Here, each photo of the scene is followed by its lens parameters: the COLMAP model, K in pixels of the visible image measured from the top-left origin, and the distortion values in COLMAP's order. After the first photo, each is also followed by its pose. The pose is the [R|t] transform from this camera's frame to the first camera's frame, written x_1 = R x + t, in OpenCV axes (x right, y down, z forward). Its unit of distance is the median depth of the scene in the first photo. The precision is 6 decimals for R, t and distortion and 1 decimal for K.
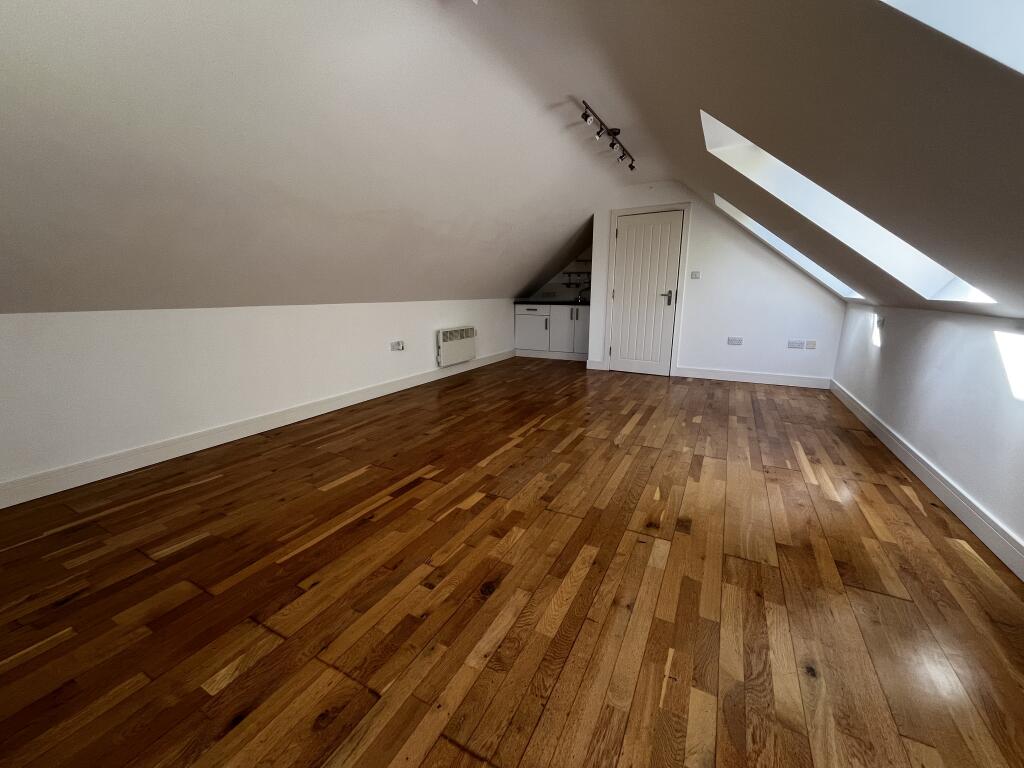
lens RADIAL K [[415.6, 0, 509.1], [0, 415.6, 385.0], [0, 0, 1]] dist [-0.001538, -0.000396]
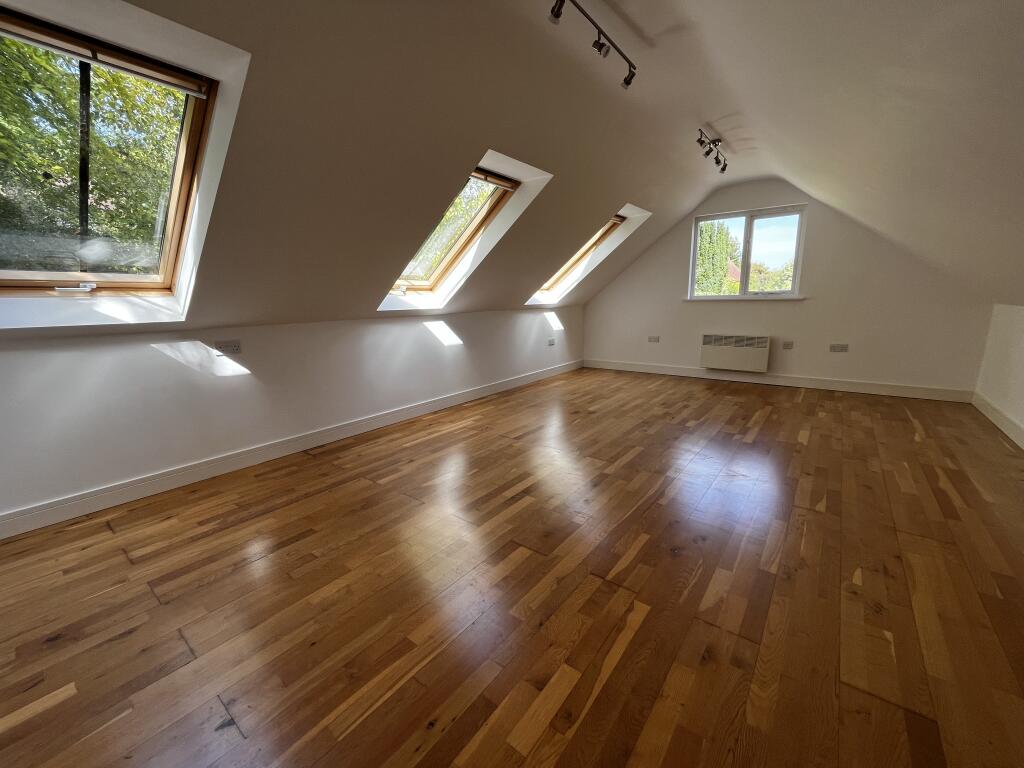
lens RADIAL K [[415.6, 0, 511.2], [0, 415.6, 386.0], [0, 0, 1]] dist [-0.001538, -0.000396]
pose [[-0.983979, -0.018253, 0.177346, 0.307349], [0.057679, 0.908655, 0.413545, -0.546459], [-0.168695, 0.417149, -0.893045, 2.365198]]
